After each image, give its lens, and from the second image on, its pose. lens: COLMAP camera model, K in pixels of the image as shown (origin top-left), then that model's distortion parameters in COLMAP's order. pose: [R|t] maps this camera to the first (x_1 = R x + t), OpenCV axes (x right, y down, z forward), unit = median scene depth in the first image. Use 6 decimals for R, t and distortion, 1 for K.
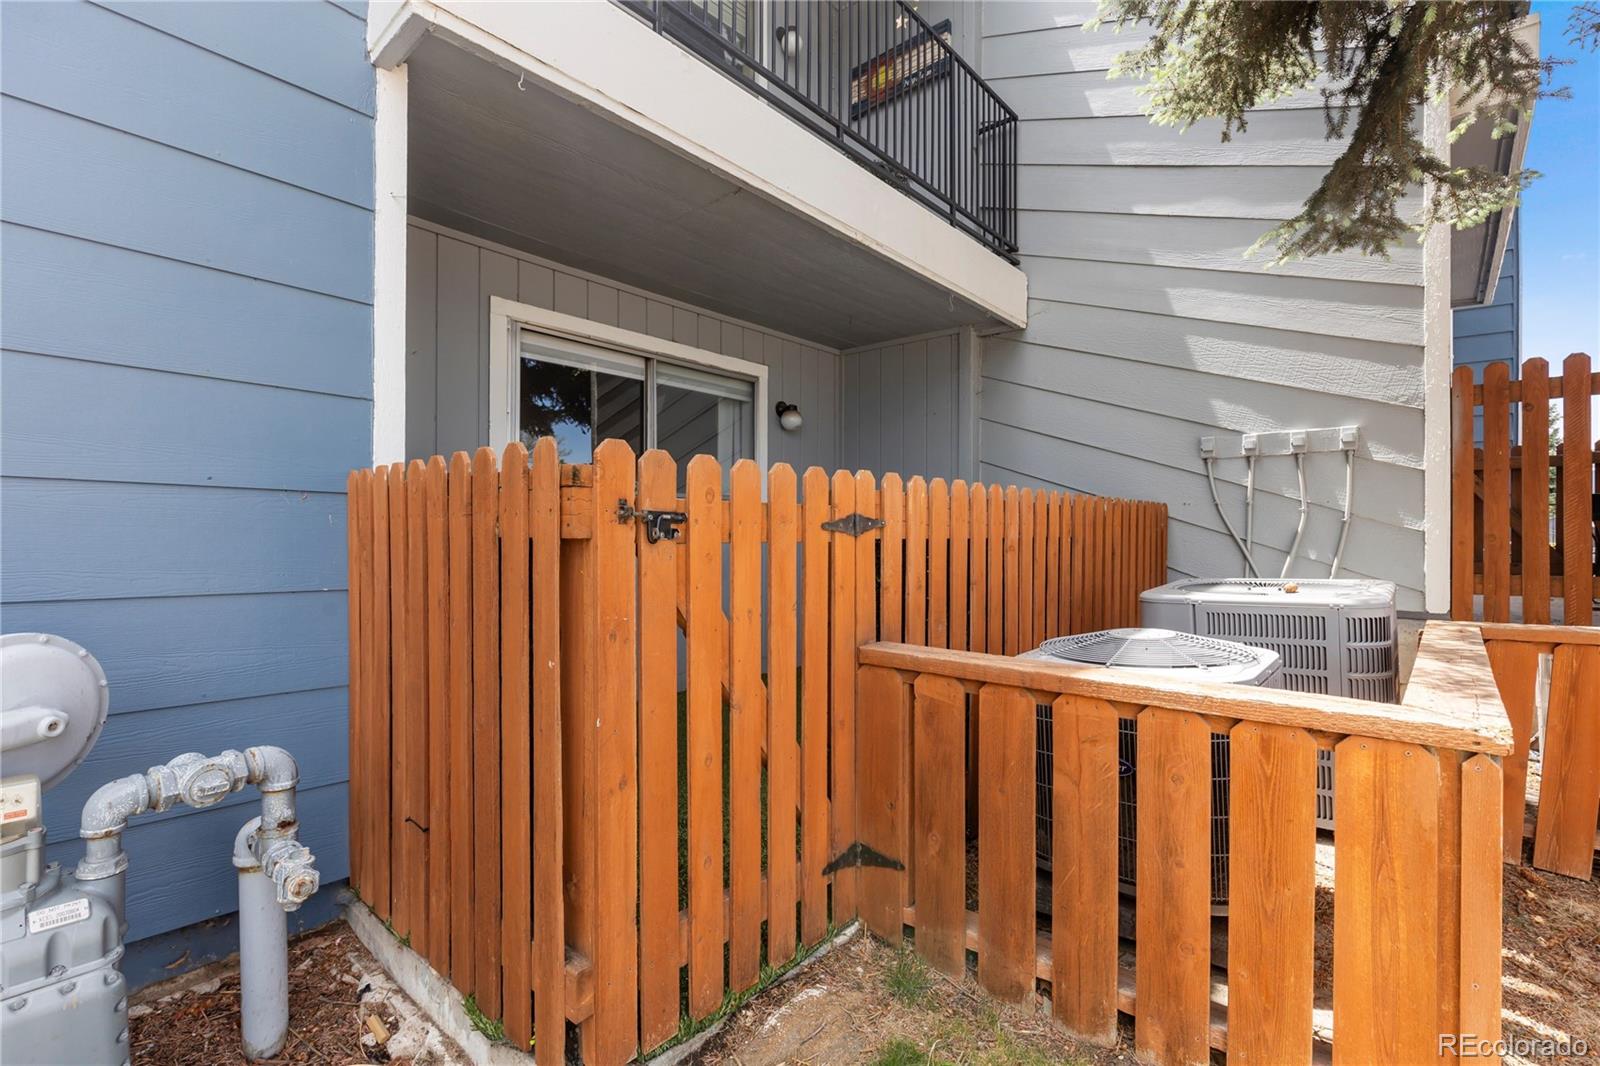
lens RADIAL K [[721.2, 0, 800.0], [0, 721.2, 533.0], [0, 0, 1]] dist [-0.020688, -0.000068]
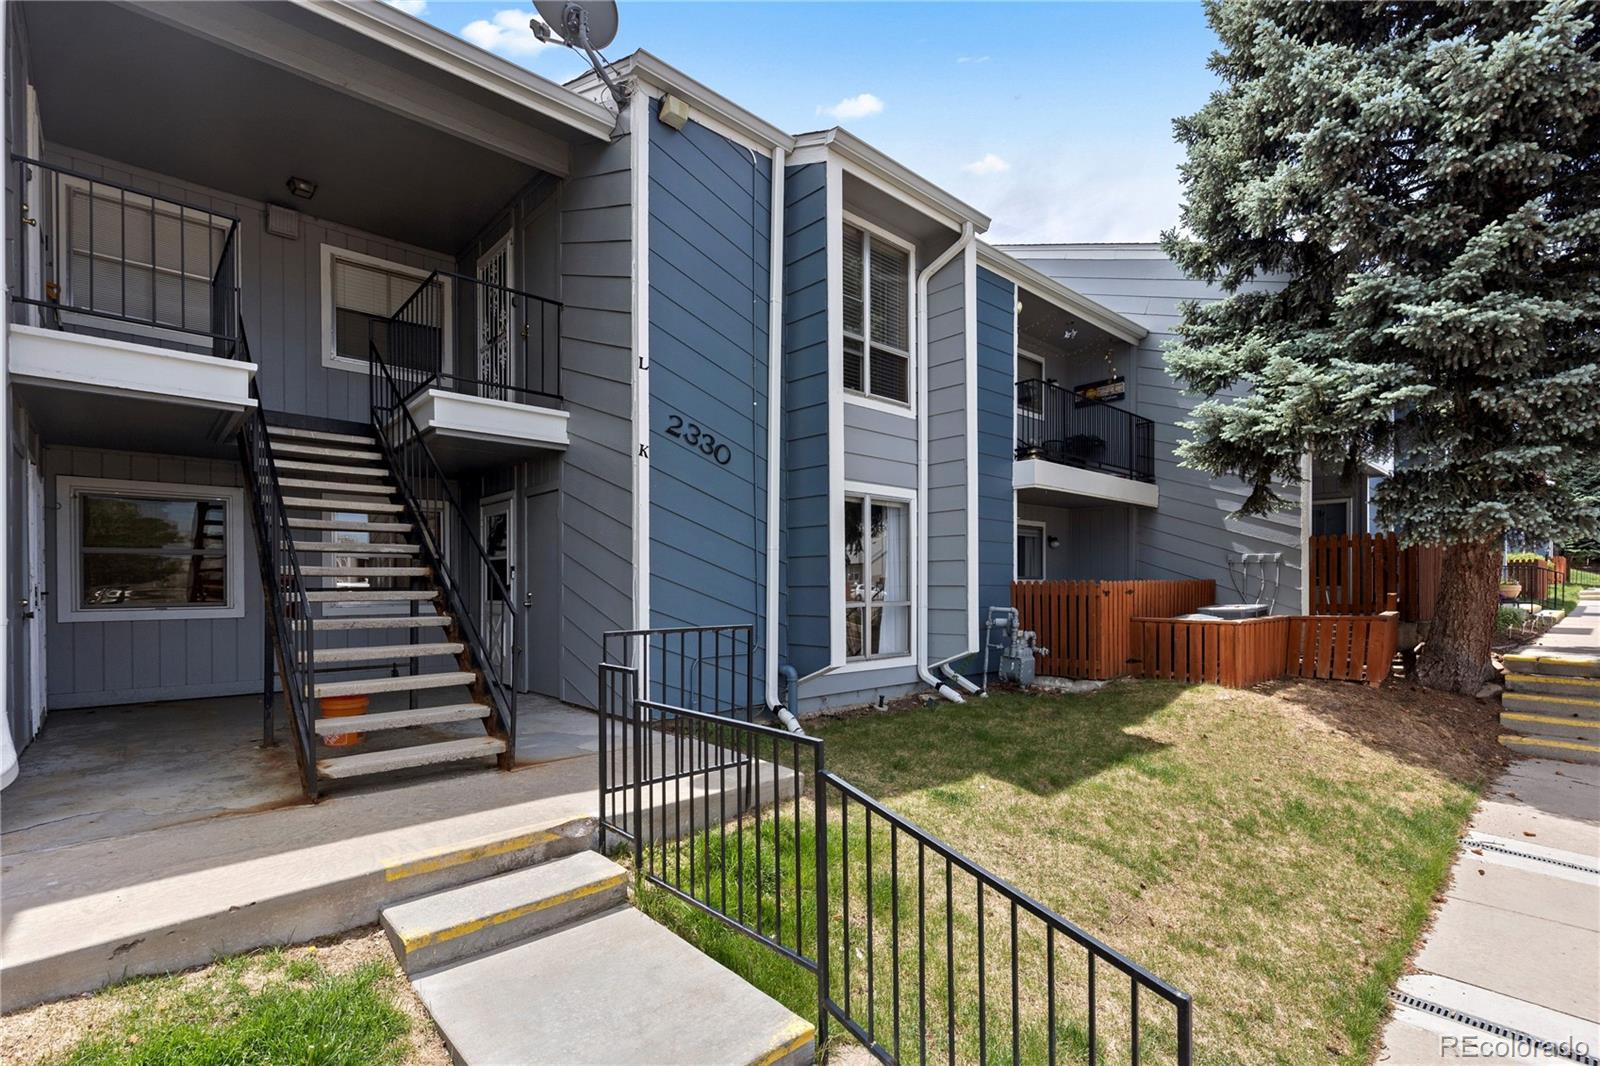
lens RADIAL K [[723.7, 0, 797.9], [0, 723.7, 545.7], [0, 0, 1]] dist [-0.000926, -0.000097]
pose [[0.991926, -0.014158, -0.126022, -0.690803], [0.008373, 0.998892, -0.046313, -0.053384], [0.126538, 0.044884, 0.990946, -1.872715]]
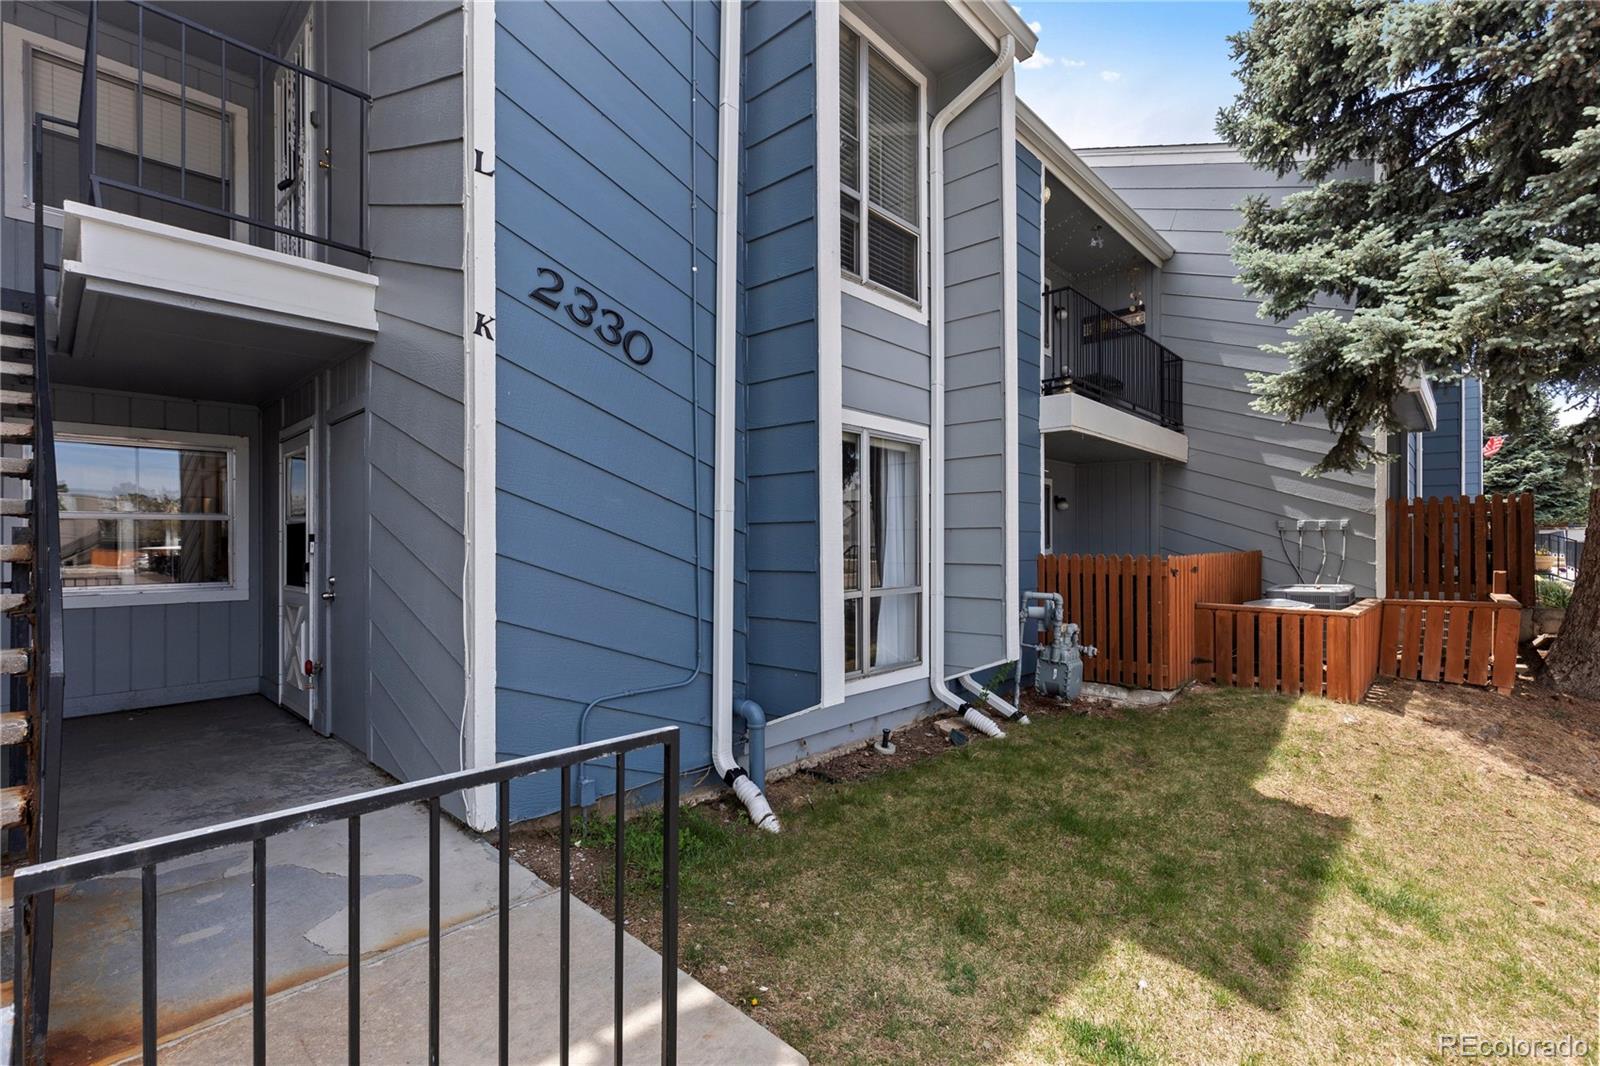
lens RADIAL K [[701.8, 0, 808.0], [0, 701.8, 539.8], [0, 0, 1]] dist [0.000592, -0.000021]
pose [[0.999458, -0.004191, -0.032644, -0.809893], [0.004315, 0.999984, 0.003718, -0.085556], [0.032628, -0.003857, 0.999460, -1.201979]]
